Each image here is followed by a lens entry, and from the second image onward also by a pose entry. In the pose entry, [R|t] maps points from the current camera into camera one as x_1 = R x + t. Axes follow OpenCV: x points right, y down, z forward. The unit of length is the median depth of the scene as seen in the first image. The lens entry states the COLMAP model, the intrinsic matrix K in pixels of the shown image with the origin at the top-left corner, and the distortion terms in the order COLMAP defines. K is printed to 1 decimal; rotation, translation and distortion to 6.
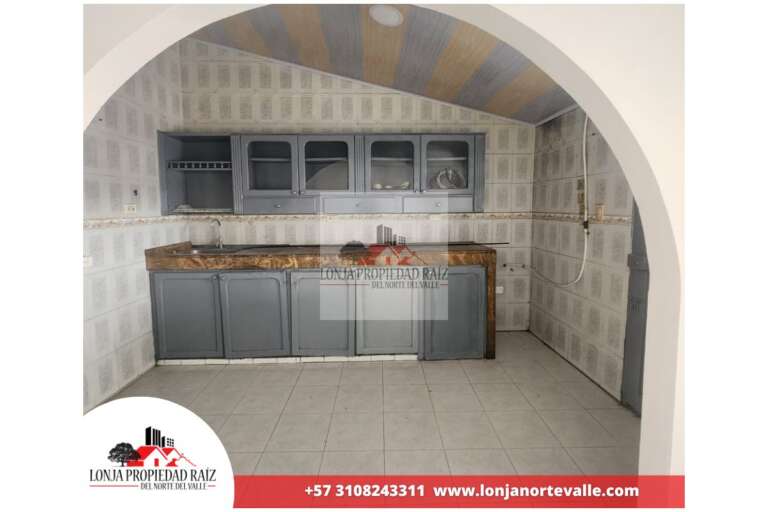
lens RADIAL K [[337.9, 0, 383.5], [0, 337.9, 252.1], [0, 0, 1]] dist [-0.005398, -0.000646]
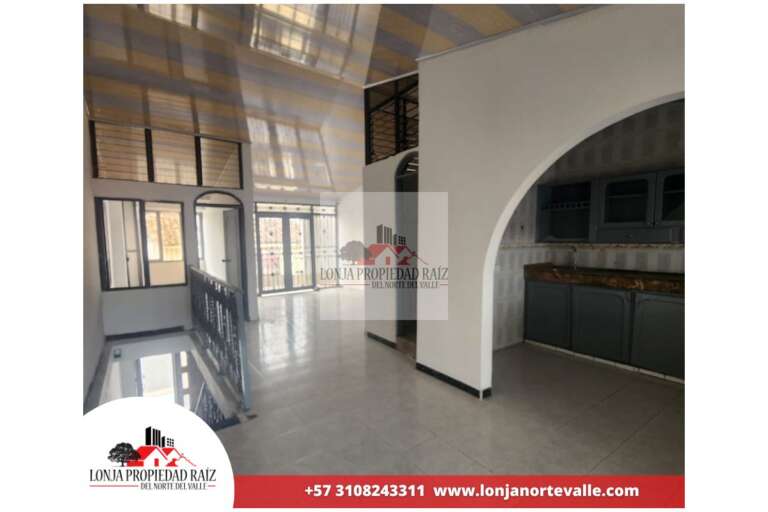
lens RADIAL K [[337.9, 0, 383.1], [0, 337.9, 259.0], [0, 0, 1]] dist [-0.005398, -0.000646]
pose [[0.572559, 0.048110, -0.818451, 0.165540], [-0.101598, 0.994746, -0.012601, 0.046411], [0.813544, 0.090368, 0.574439, -0.372721]]
